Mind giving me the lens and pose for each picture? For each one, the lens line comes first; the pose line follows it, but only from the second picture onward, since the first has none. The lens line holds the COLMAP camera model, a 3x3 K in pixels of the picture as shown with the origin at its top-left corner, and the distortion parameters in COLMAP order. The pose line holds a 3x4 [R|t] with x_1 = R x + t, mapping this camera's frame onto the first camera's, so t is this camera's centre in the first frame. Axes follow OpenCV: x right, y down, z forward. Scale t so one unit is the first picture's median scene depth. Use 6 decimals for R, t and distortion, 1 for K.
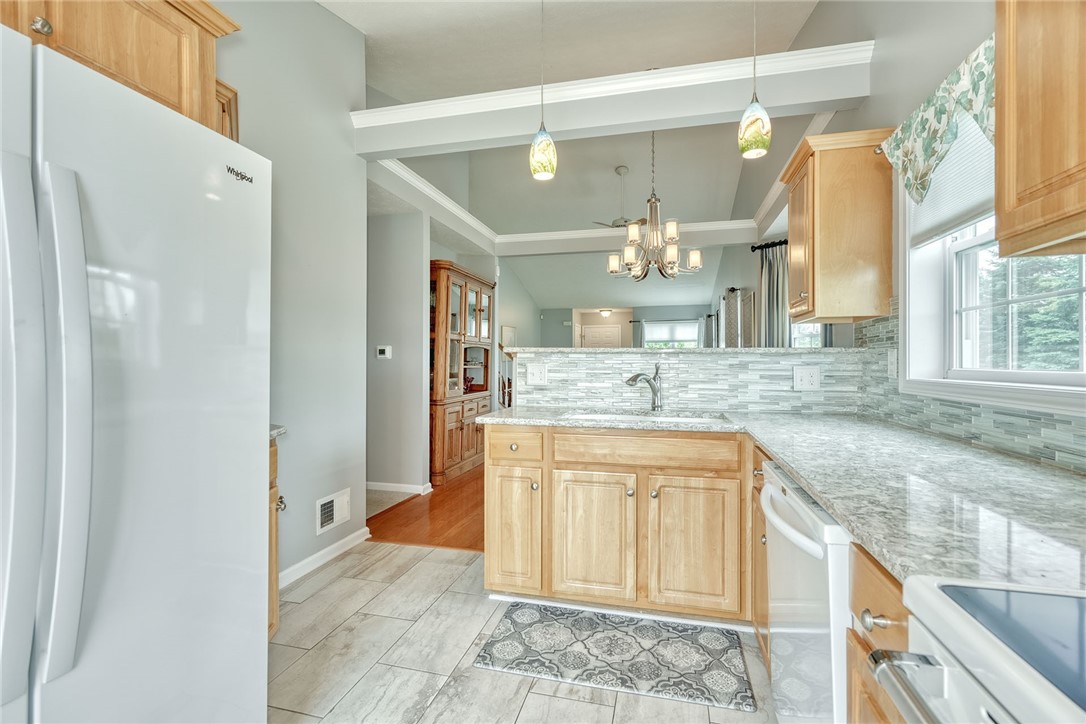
lens RADIAL K [[499.6, 0, 543.0], [0, 499.6, 362.0], [0, 0, 1]] dist [-0.013707, 0.010824]
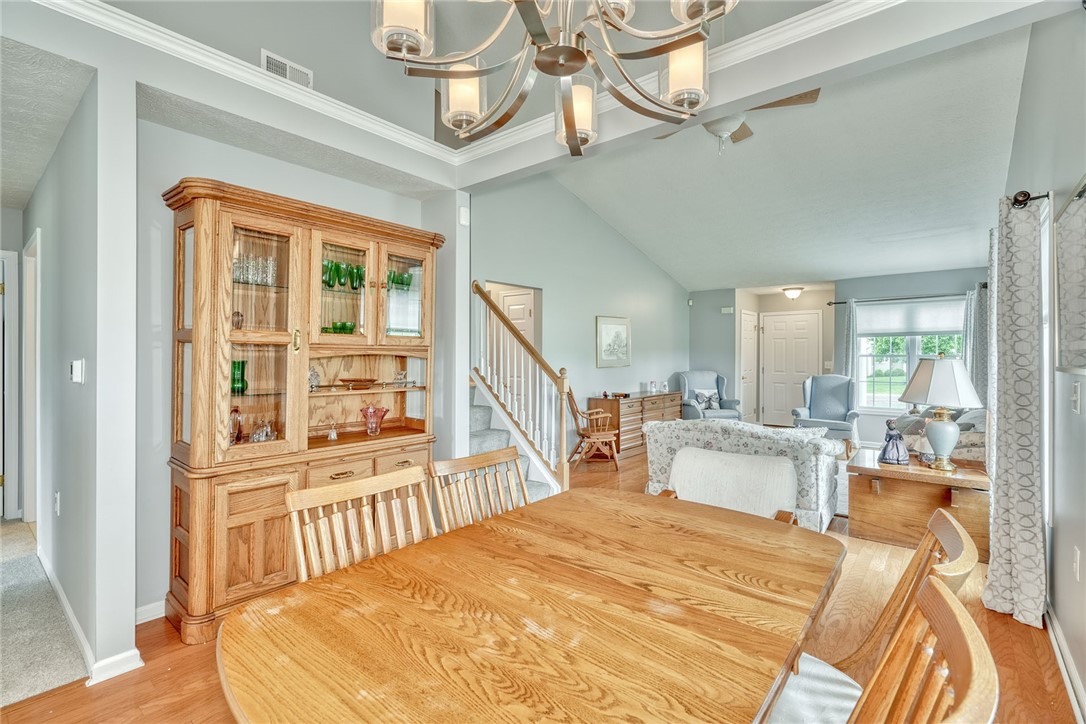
lens RADIAL K [[497.7, 0, 543.3], [0, 497.7, 355.3], [0, 0, 1]] dist [-0.001956, -0.000441]
pose [[0.900491, 0.002920, -0.434864, 0.125056], [-0.003925, 0.999991, -0.001414, -0.013886], [0.434856, 0.002980, 0.900495, 0.288394]]
